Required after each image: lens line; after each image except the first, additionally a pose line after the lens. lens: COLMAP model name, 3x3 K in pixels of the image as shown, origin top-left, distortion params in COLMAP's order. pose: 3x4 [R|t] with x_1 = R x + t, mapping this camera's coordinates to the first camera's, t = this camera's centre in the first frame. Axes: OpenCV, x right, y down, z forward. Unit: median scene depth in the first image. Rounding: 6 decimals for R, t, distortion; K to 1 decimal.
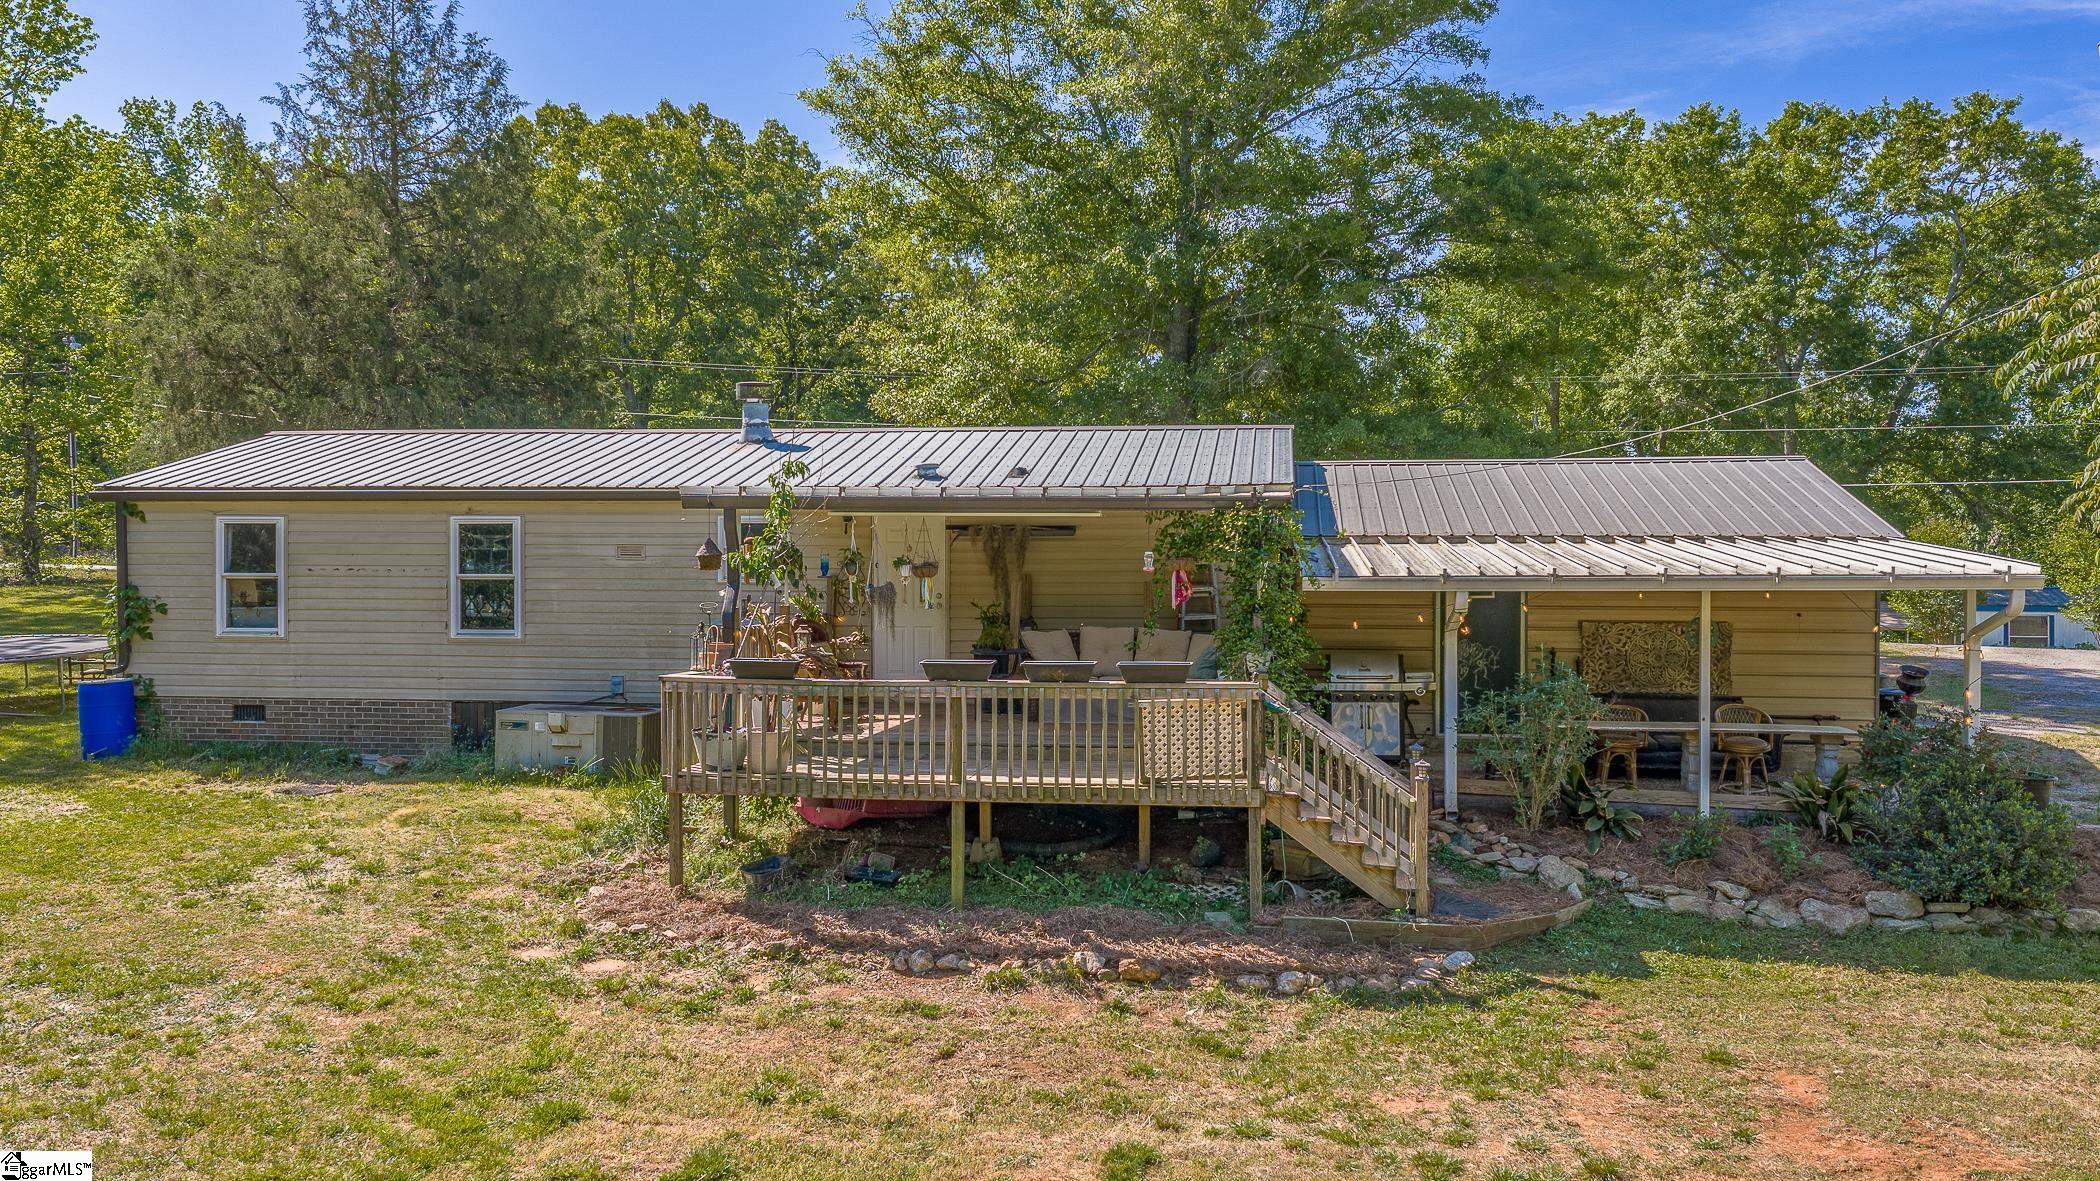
lens RADIAL K [[1735.6, 0, 1050.0], [0, 1735.6, 590.5], [0, 0, 1]] dist [0.003221, -0.003061]
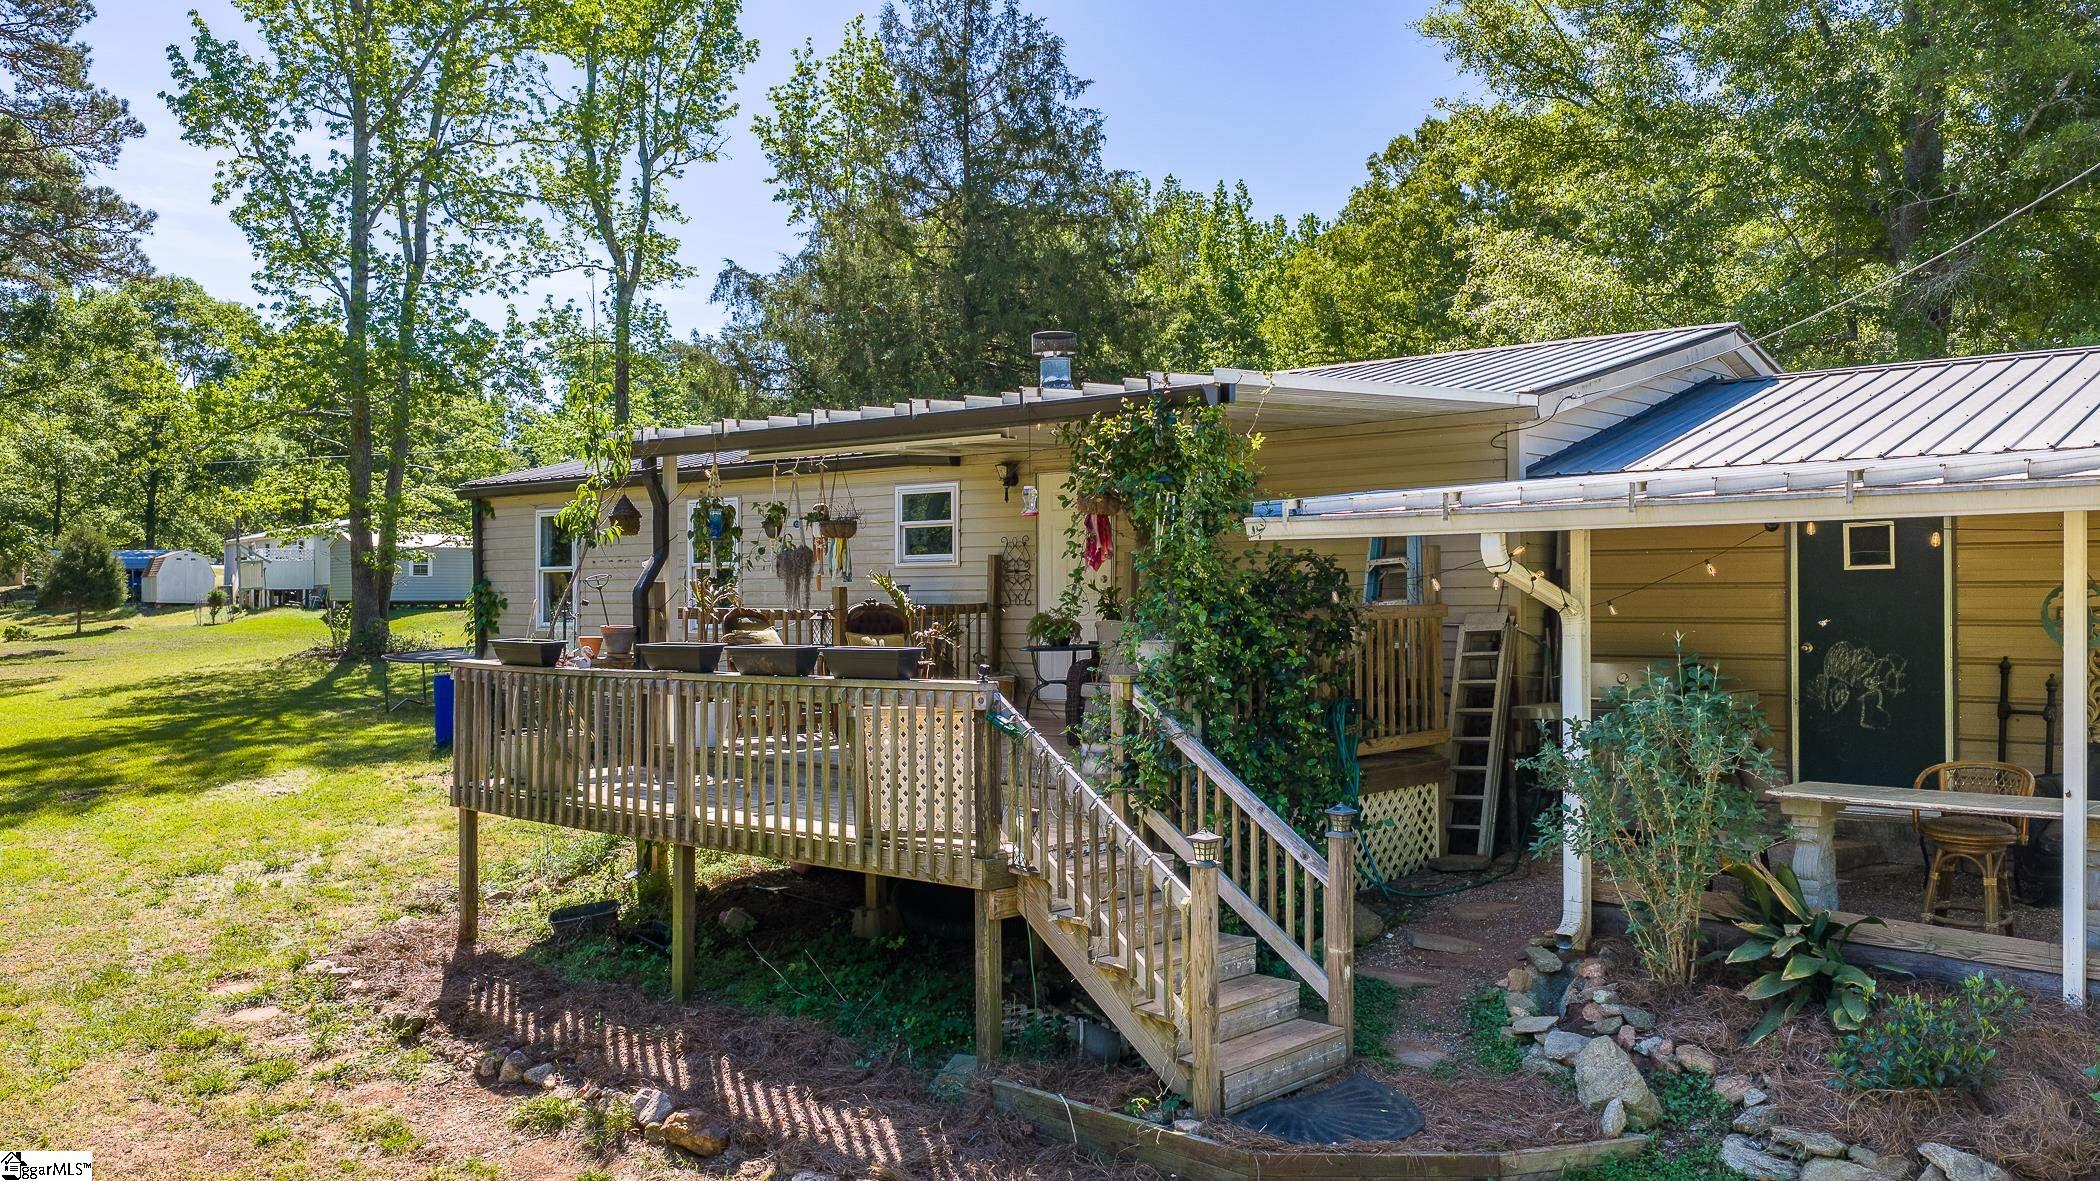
lens RADIAL K [[1735.6, 0, 1050.0], [0, 1735.6, 590.5], [0, 0, 1]] dist [0.003221, -0.003061]
pose [[0.830574, -0.007299, -0.556861, 0.374159], [-0.005952, 0.999741, -0.021981, 0.027660], [0.556877, 0.021571, 0.830315, 0.405961]]
